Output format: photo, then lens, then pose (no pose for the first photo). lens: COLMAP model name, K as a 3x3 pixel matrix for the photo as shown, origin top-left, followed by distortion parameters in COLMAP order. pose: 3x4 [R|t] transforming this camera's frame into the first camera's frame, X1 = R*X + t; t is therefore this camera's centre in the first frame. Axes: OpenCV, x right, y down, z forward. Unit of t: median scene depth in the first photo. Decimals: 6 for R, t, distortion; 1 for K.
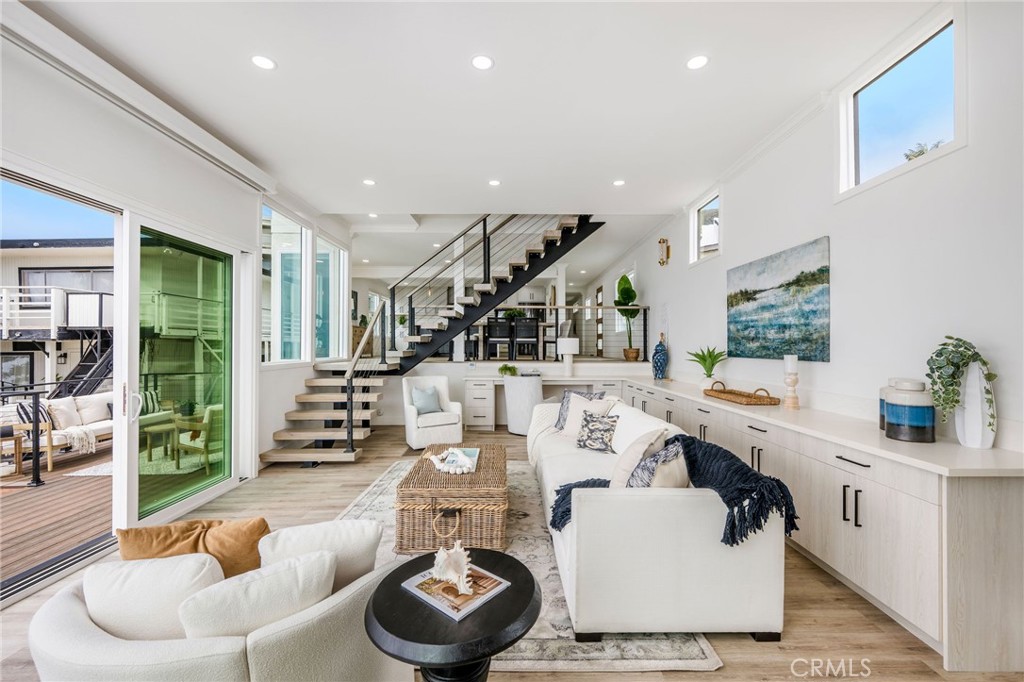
lens RADIAL K [[410.0, 0, 509.4], [0, 410.0, 345.9], [0, 0, 1]] dist [-0.000927, -0.000083]
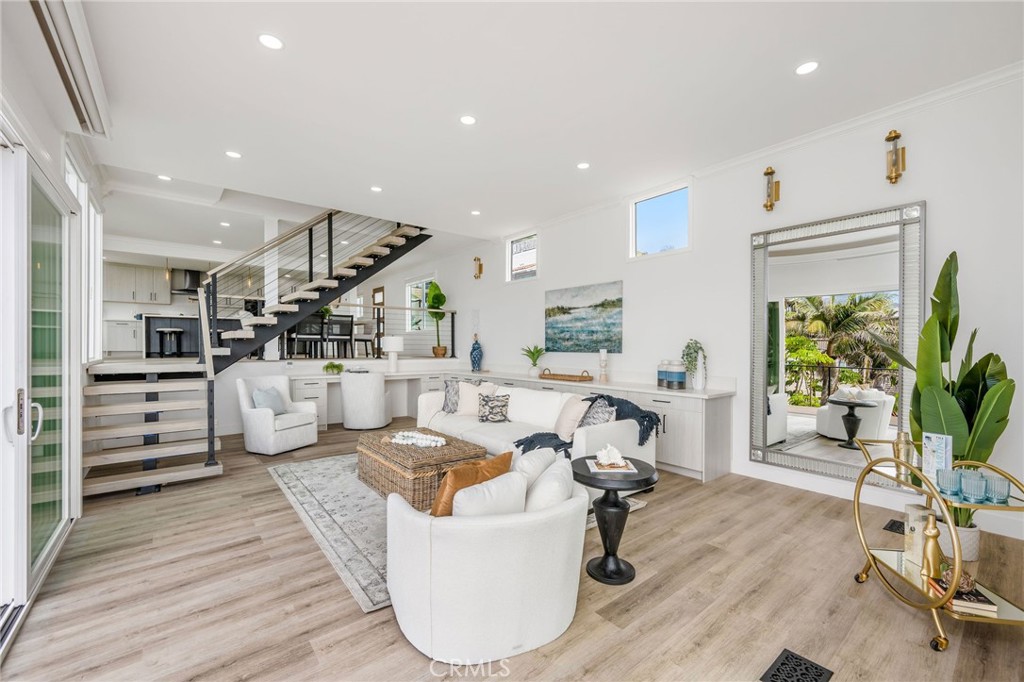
lens RADIAL K [[410.0, 0, 509.4], [0, 410.0, 345.9], [0, 0, 1]] dist [-0.000927, -0.000083]
pose [[0.792600, 0.003970, 0.609729, -0.493057], [-0.004778, 0.999989, -0.000300, 0.008495], [-0.609723, -0.002675, 0.792610, -0.065612]]
